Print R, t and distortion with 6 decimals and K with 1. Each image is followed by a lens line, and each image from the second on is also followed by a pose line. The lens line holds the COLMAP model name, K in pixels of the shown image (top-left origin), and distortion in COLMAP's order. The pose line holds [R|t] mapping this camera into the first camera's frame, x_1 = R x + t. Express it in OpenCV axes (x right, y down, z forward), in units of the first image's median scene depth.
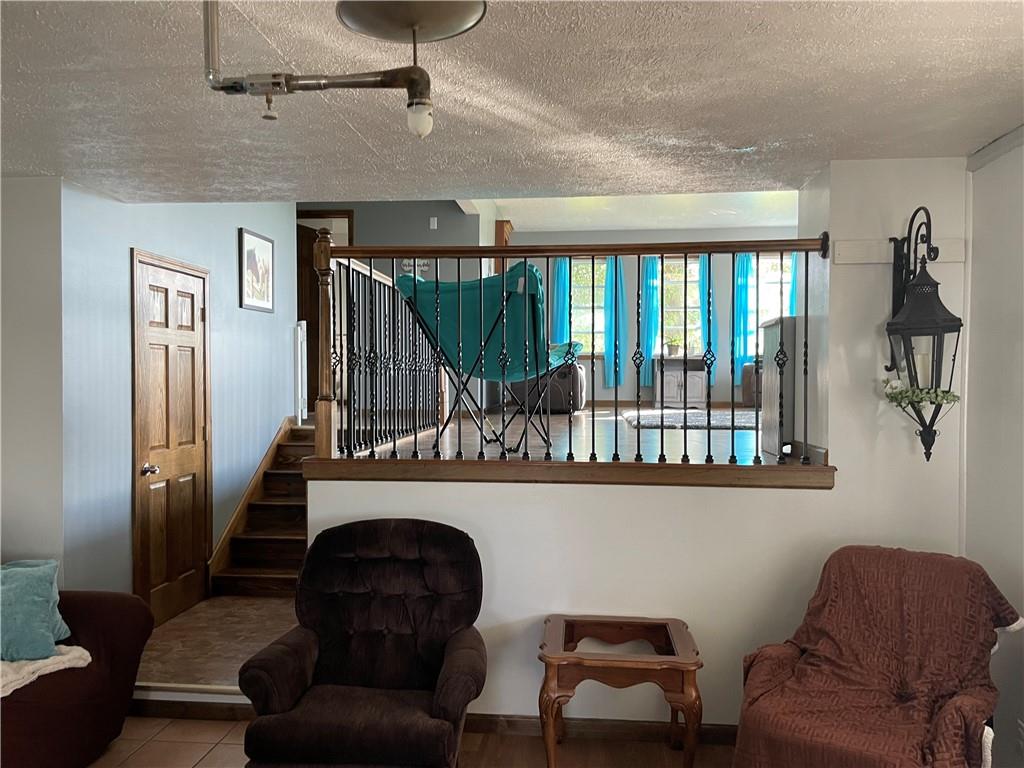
lens RADIAL K [[780.6, 0, 516.9], [0, 780.6, 385.8], [0, 0, 1]] dist [0.067250, -0.010499]
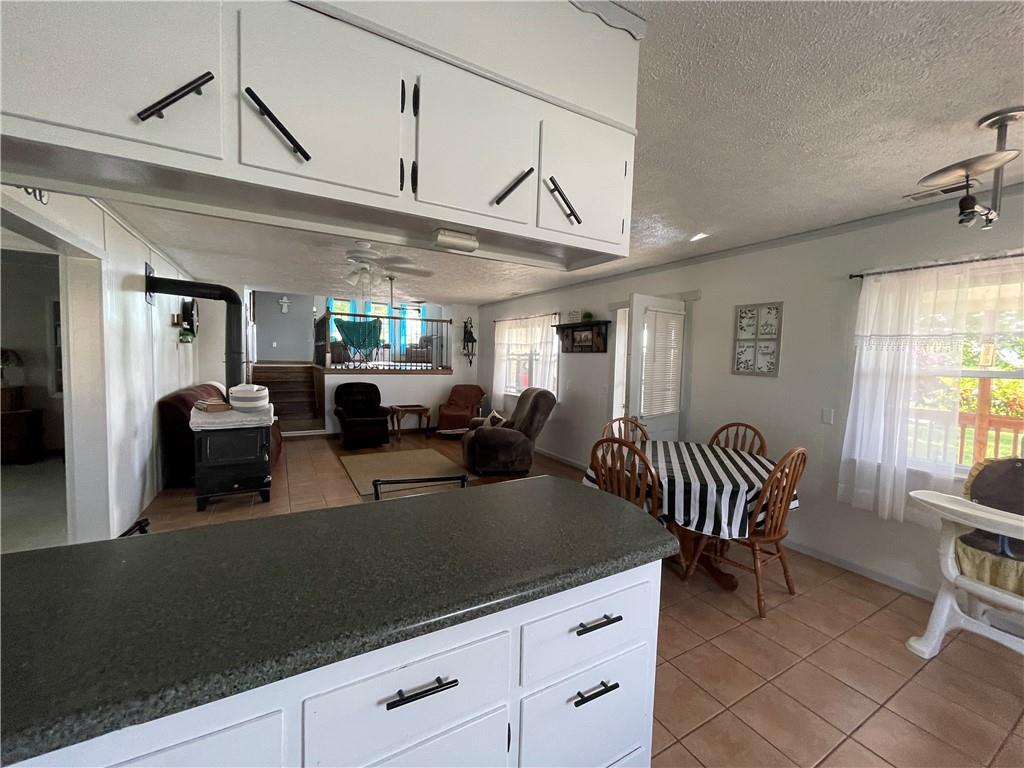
lens RADIAL K [[413.3, 0, 512.9], [0, 413.3, 378.3], [0, 0, 1]] dist [-0.003812, 0.001129]
pose [[0.818080, -0.016661, 0.574863, -0.747961], [-0.011629, 0.998897, 0.045499, 0.039590], [-0.574987, -0.043906, 0.816984, -1.260019]]
